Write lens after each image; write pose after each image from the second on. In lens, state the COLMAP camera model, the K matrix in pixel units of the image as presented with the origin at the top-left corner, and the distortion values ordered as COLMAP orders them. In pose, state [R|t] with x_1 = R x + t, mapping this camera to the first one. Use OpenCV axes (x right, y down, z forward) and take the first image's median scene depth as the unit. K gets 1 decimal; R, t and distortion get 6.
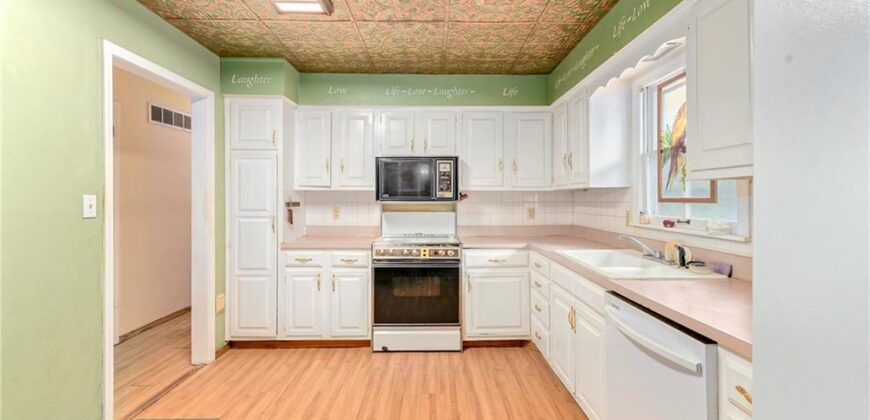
lens RADIAL K [[365.4, 0, 437.6], [0, 365.4, 199.8], [0, 0, 1]] dist [0.000526, -0.001185]
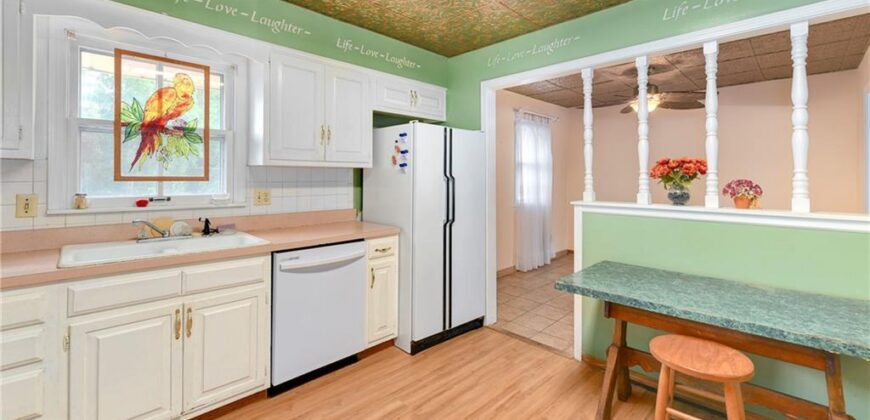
lens RADIAL K [[365.4, 0, 426.8], [0, 365.4, 176.1], [0, 0, 1]] dist [0.000526, -0.001185]
pose [[-0.687654, -0.000193, 0.726038, -0.433802], [0.000140, 1.000000, 0.000399, -0.004589], [-0.726038, 0.000376, -0.687654, 0.837867]]
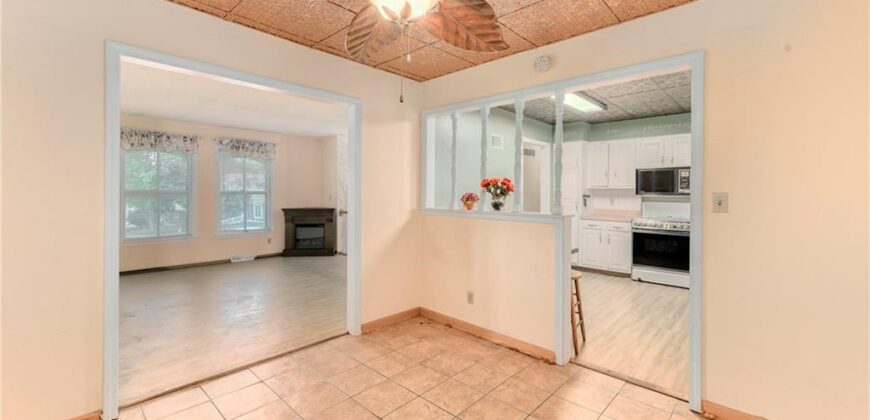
lens RADIAL K [[358.5, 0, 433.4], [0, 358.5, 194.3], [0, 0, 1]] dist [-0.002895, -0.000096]
pose [[0.719597, 0.006698, -0.694359, 0.331645], [-0.007174, 0.999972, 0.002212, 0.004460], [0.694355, 0.003389, 0.719625, -0.913353]]
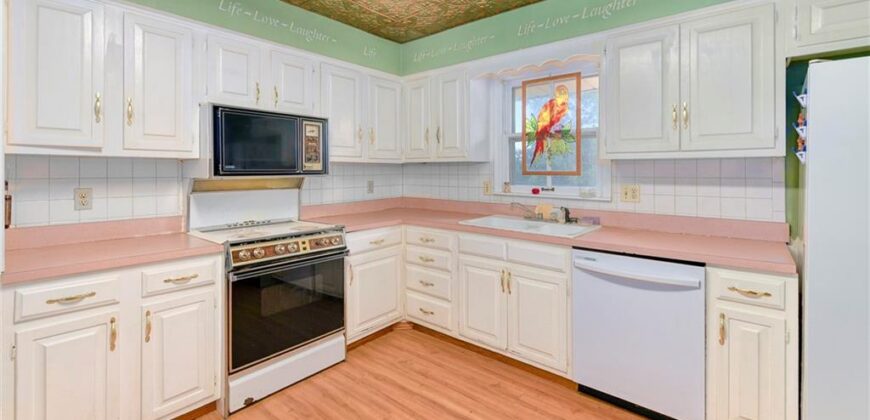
lens RADIAL K [[365.4, 0, 451.0], [0, 365.4, 175.0], [0, 0, 1]] dist [0.000526, -0.001185]
pose [[0.640601, -0.005972, 0.767851, -0.408977], [0.000804, 0.999974, 0.007106, -0.001405], [-0.767874, -0.003935, 0.640589, 0.303523]]
